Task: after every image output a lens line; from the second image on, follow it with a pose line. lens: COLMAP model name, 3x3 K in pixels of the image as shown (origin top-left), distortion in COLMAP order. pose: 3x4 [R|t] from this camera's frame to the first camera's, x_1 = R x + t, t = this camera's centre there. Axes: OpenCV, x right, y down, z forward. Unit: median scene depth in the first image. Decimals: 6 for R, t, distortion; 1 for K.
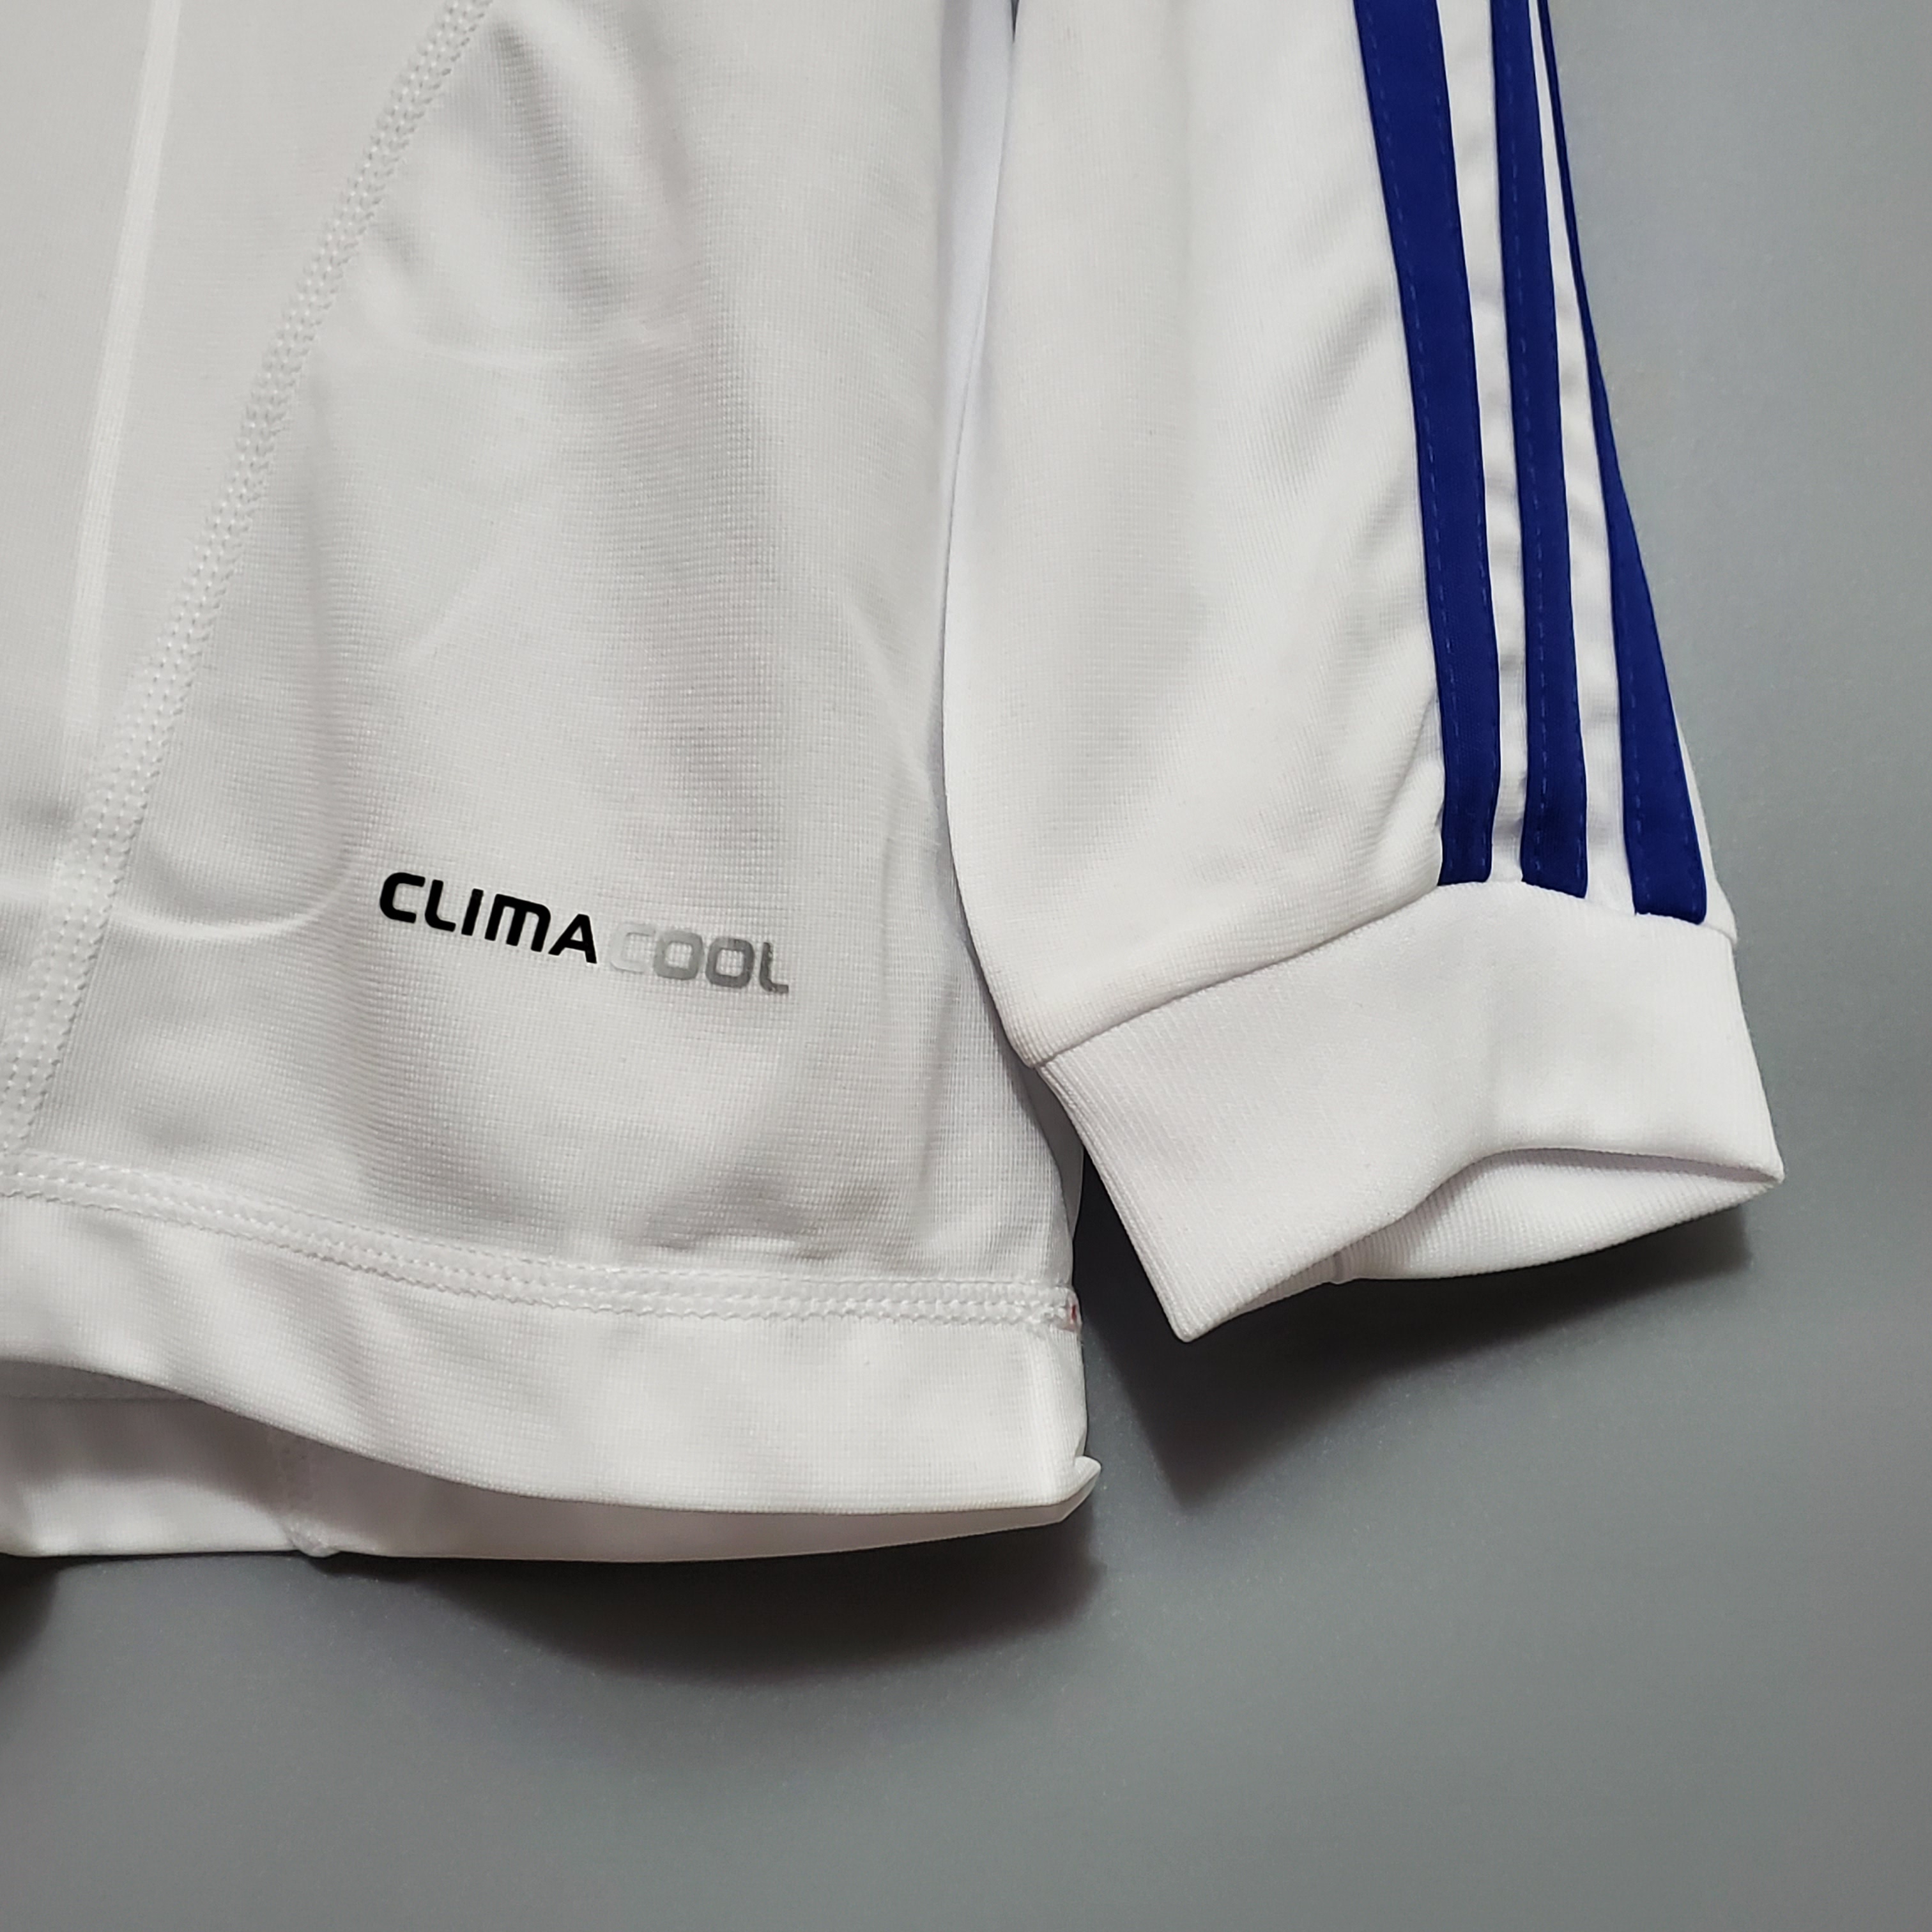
lens RADIAL K [[2629.6, 0, 976.9], [0, 2629.6, 972.5], [0, 0, 1]] dist [0.093991, 0.000000]
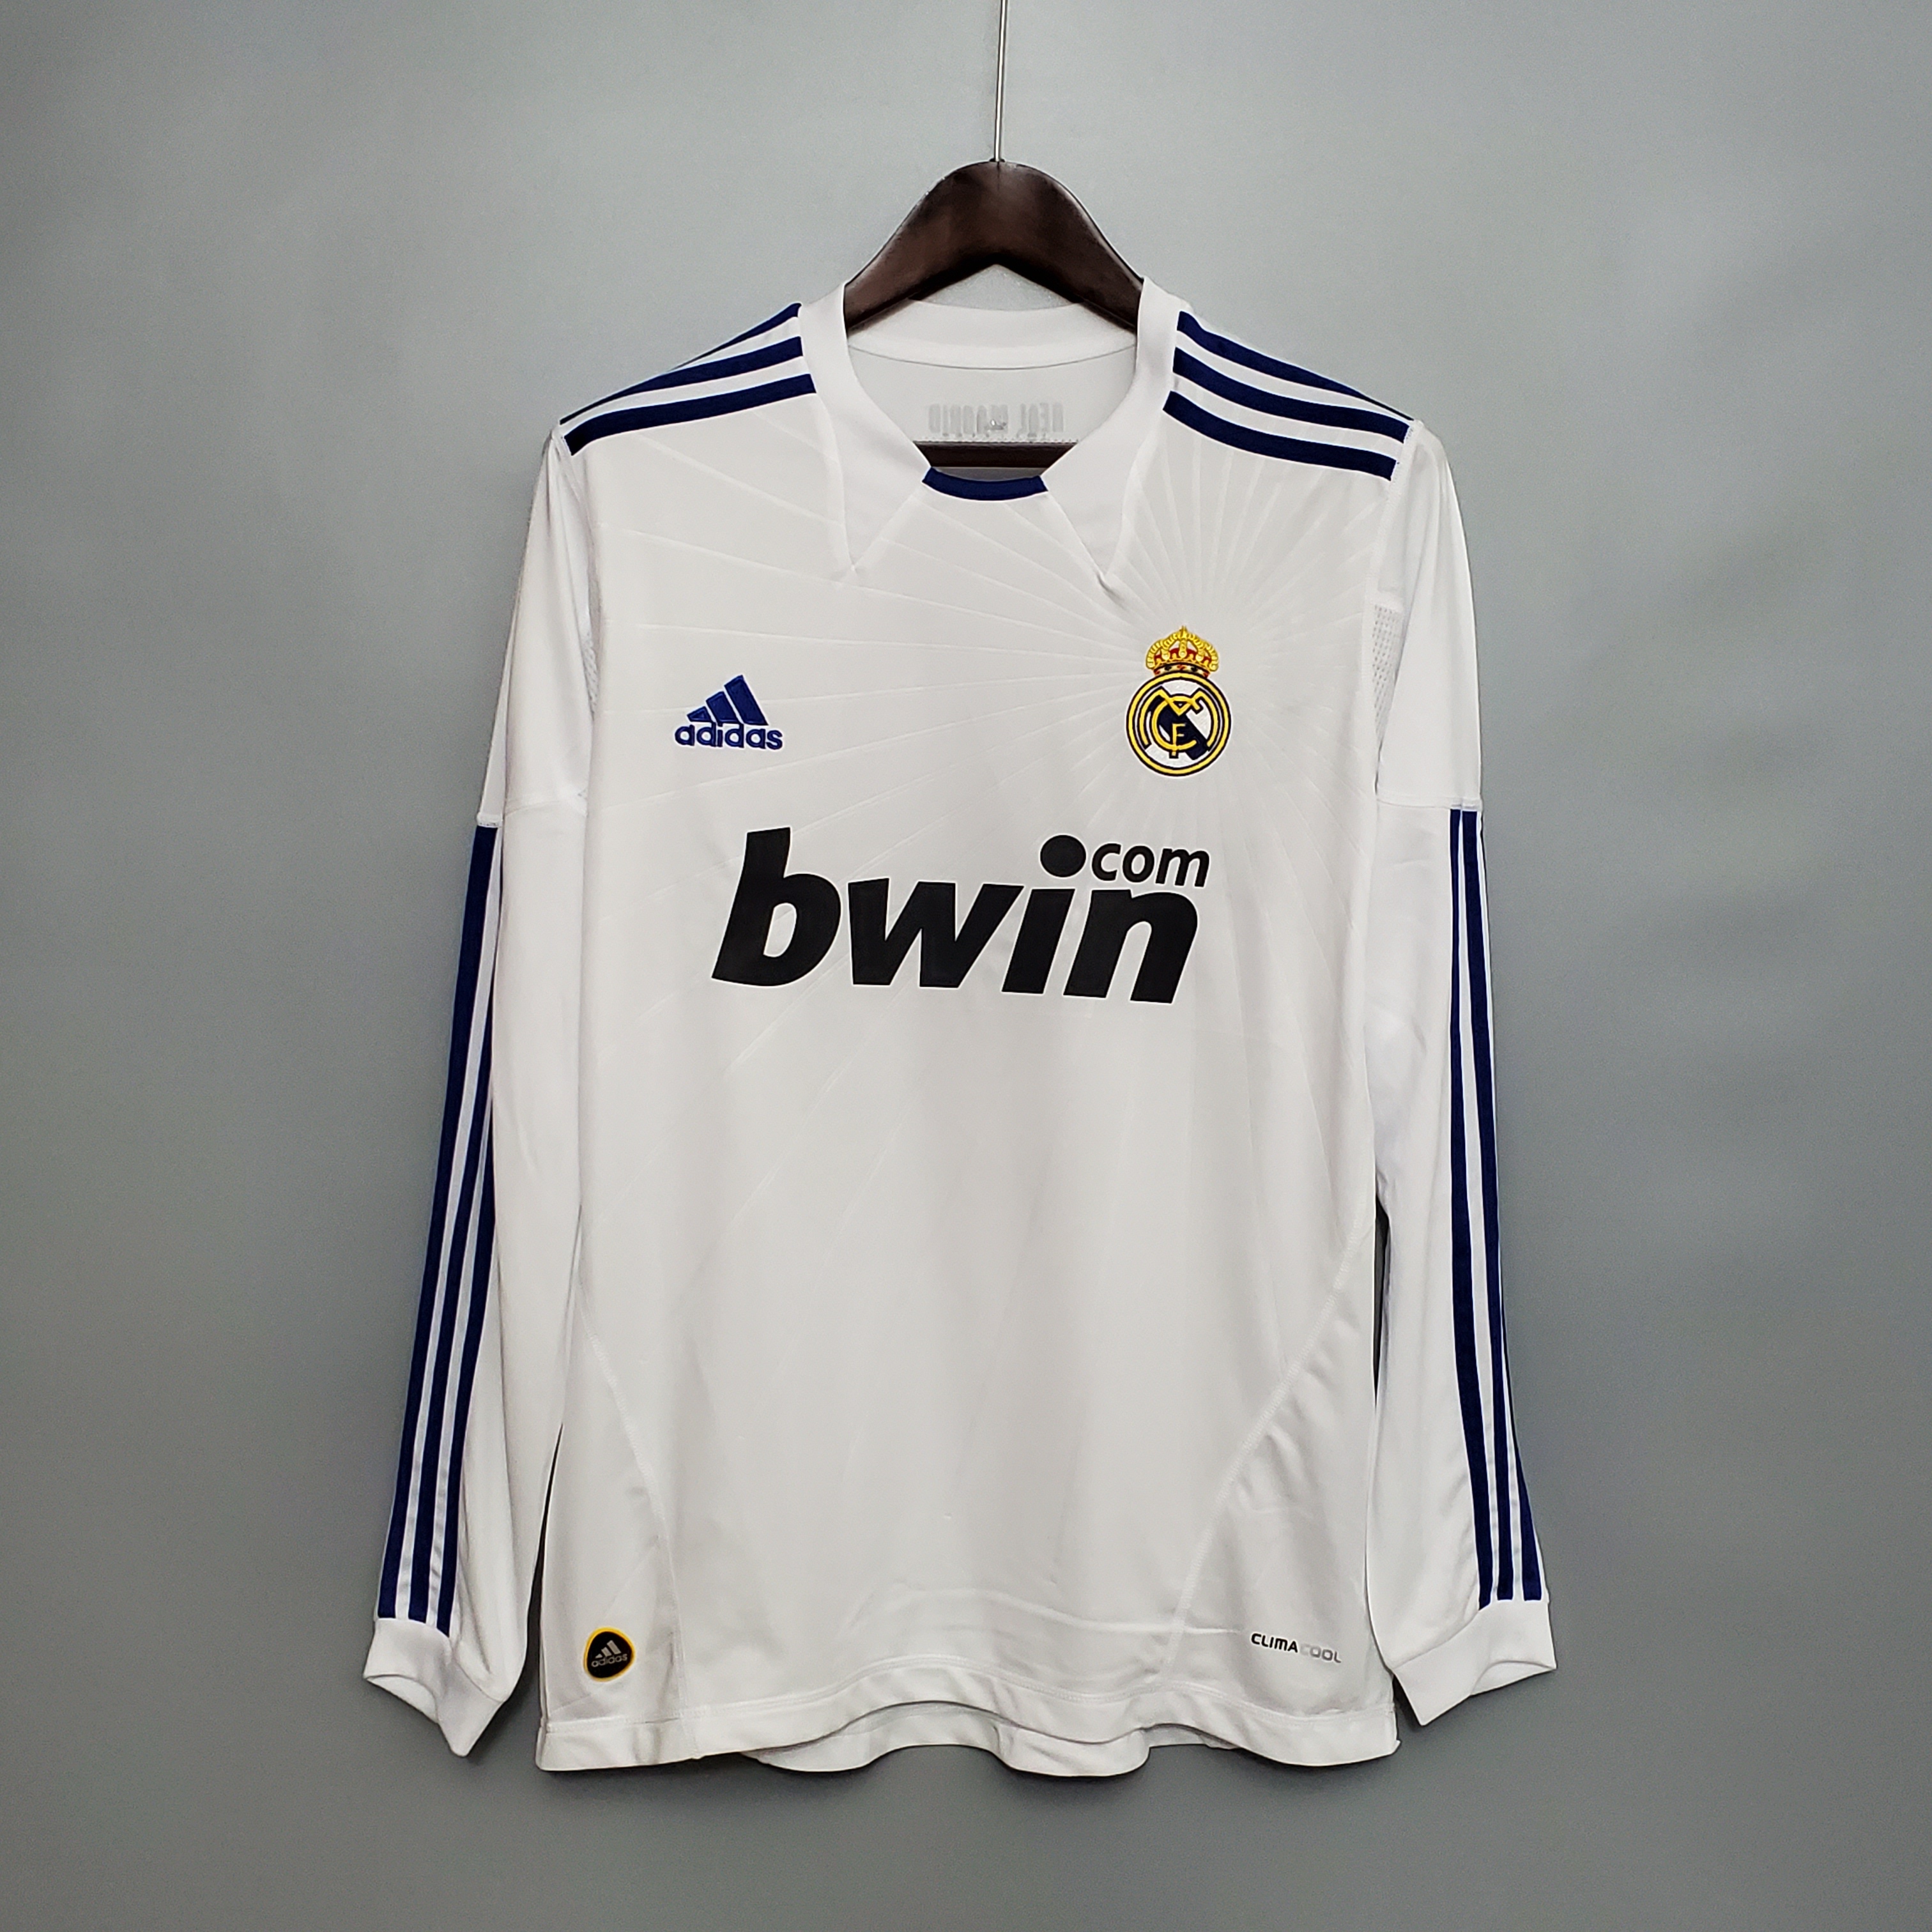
lens RADIAL K [[2629.6, 0, 960.0], [0, 2629.6, 957.0], [0, 0, 1]] dist [0.093991, 0.000000]
pose [[0.999943, -0.008909, -0.005803, -0.671978], [0.009917, 0.978341, 0.206761, -2.087403], [0.003835, -0.206807, 0.978374, -3.195536]]
